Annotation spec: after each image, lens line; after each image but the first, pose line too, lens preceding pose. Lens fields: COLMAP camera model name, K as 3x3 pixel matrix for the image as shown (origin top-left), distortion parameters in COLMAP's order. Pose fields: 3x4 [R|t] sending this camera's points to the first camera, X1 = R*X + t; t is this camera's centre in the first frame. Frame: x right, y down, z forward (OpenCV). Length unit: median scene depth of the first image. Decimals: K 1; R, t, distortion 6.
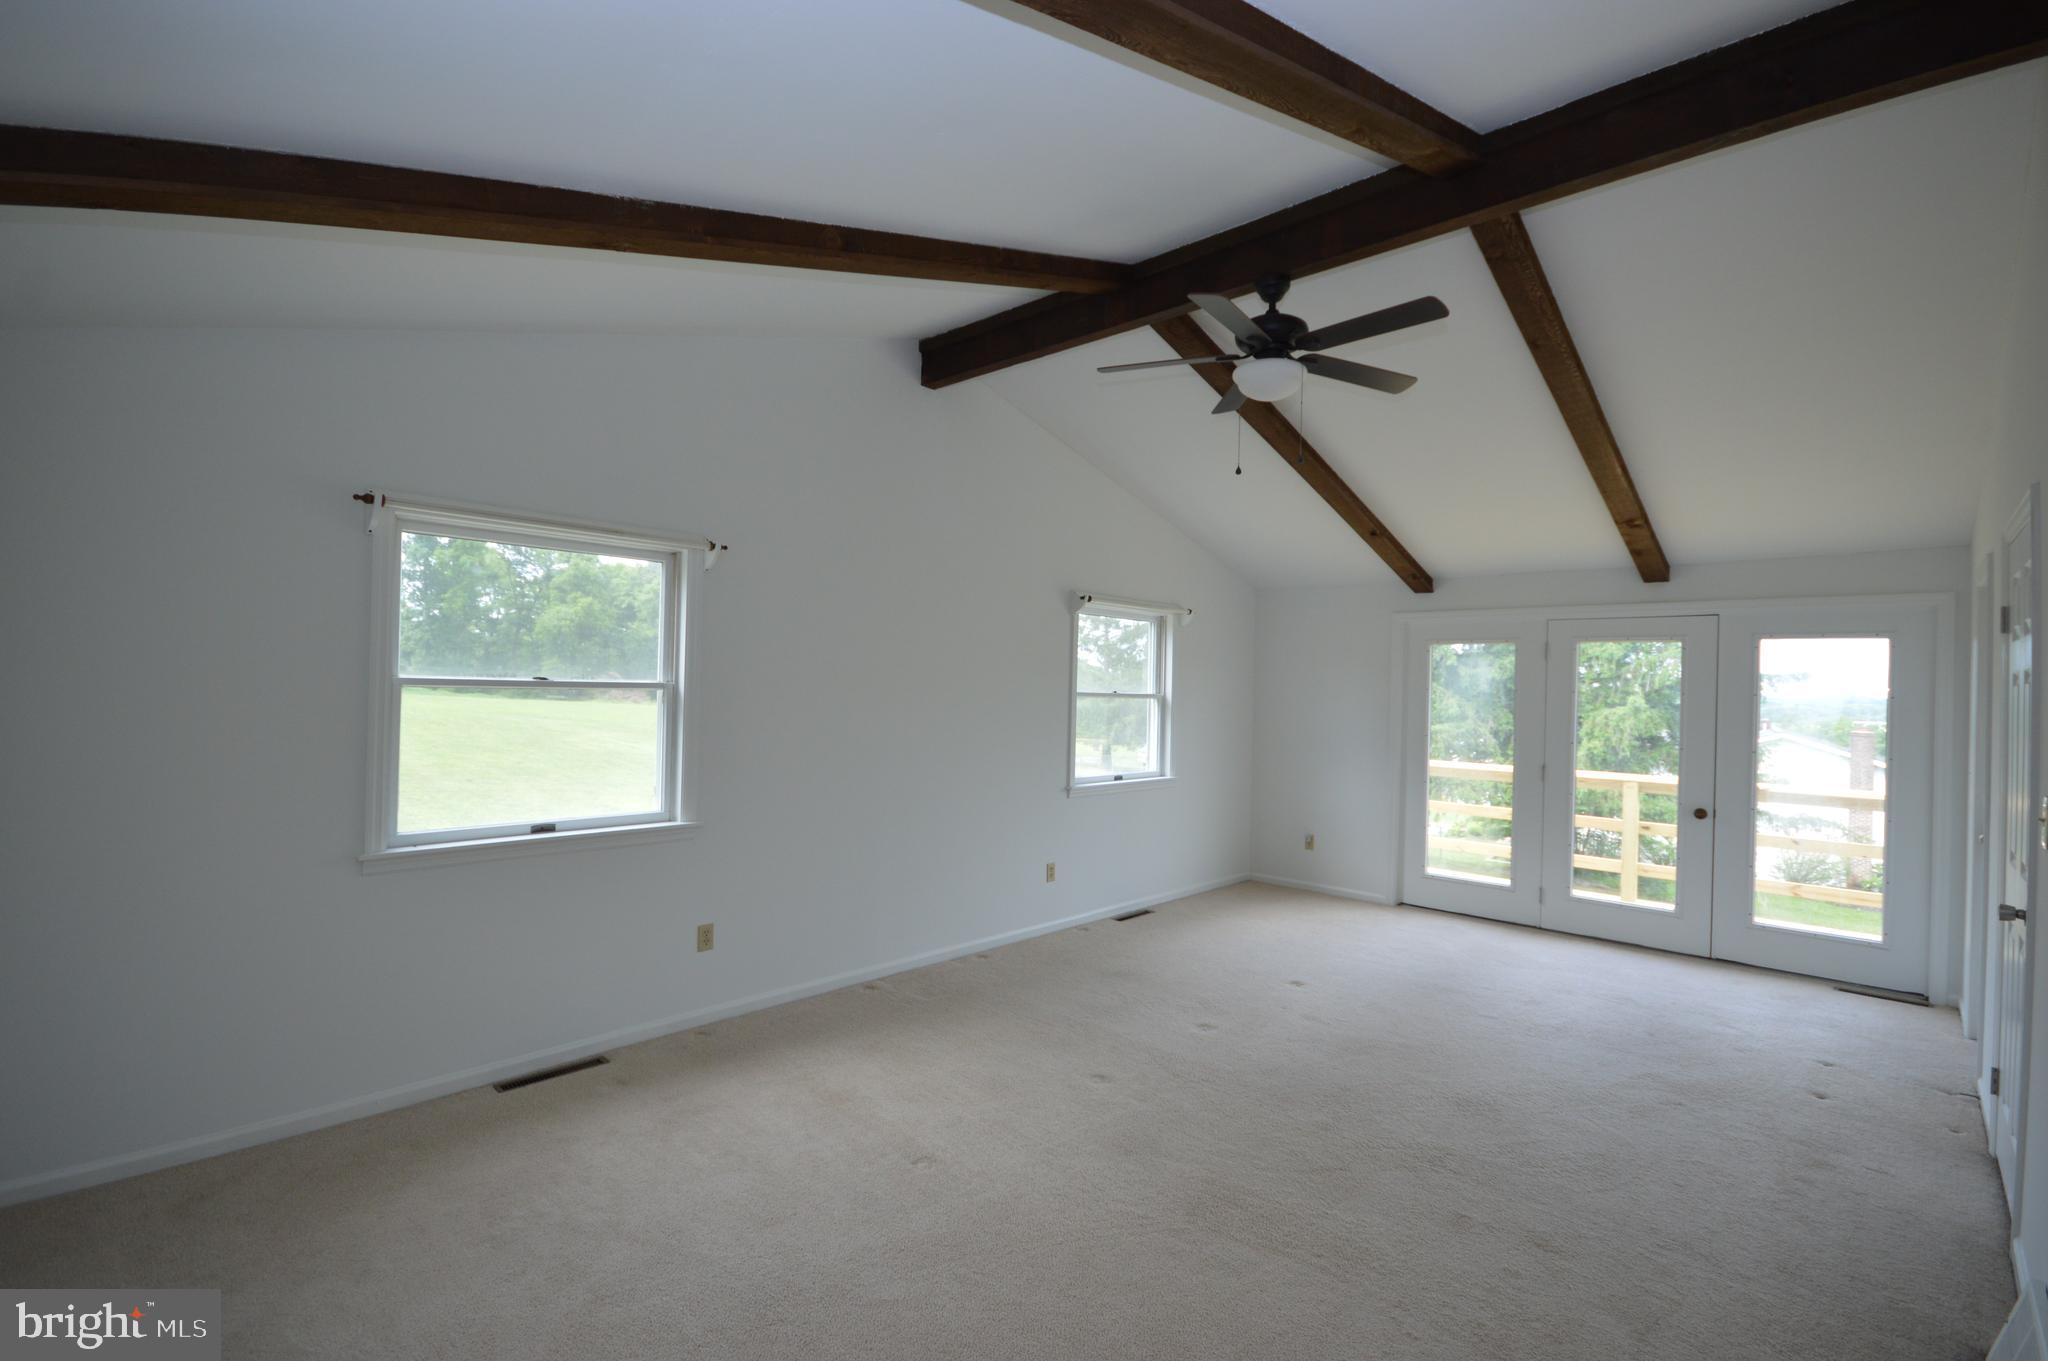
lens RADIAL K [[905.1, 0, 1042.0], [0, 905.1, 684.3], [0, 0, 1]] dist [0.013140, -0.011039]
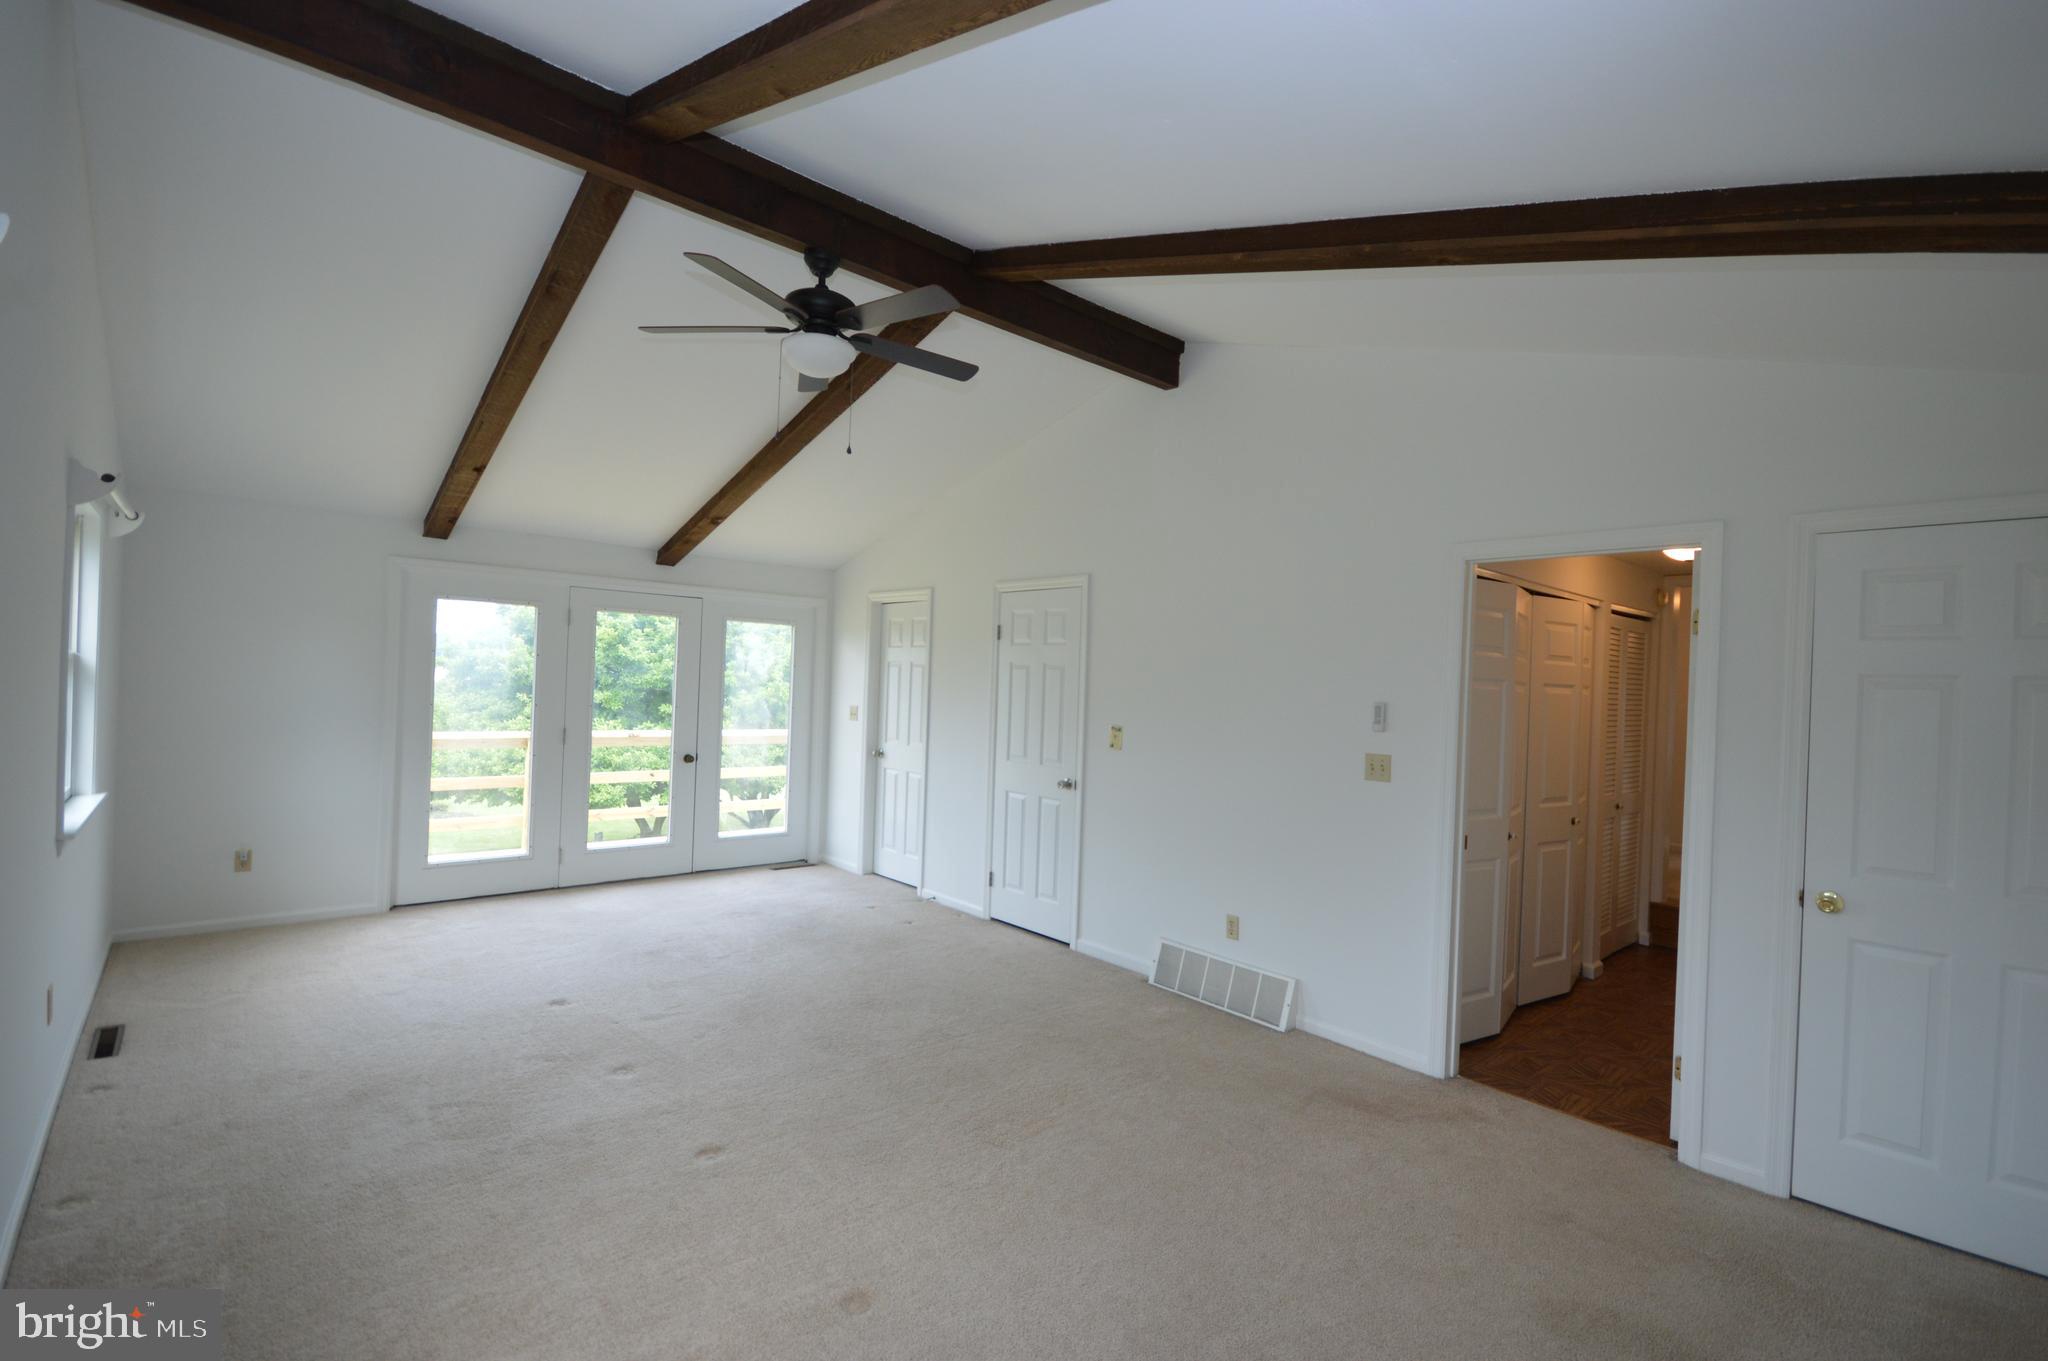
lens RADIAL K [[905.1, 0, 1042.0], [0, 905.1, 684.3], [0, 0, 1]] dist [0.013140, -0.011039]
pose [[0.097661, -0.022286, 0.994970, -0.446285], [-0.039804, 0.998862, 0.026280, -0.009227], [-0.994423, -0.042170, 0.096663, 0.407512]]
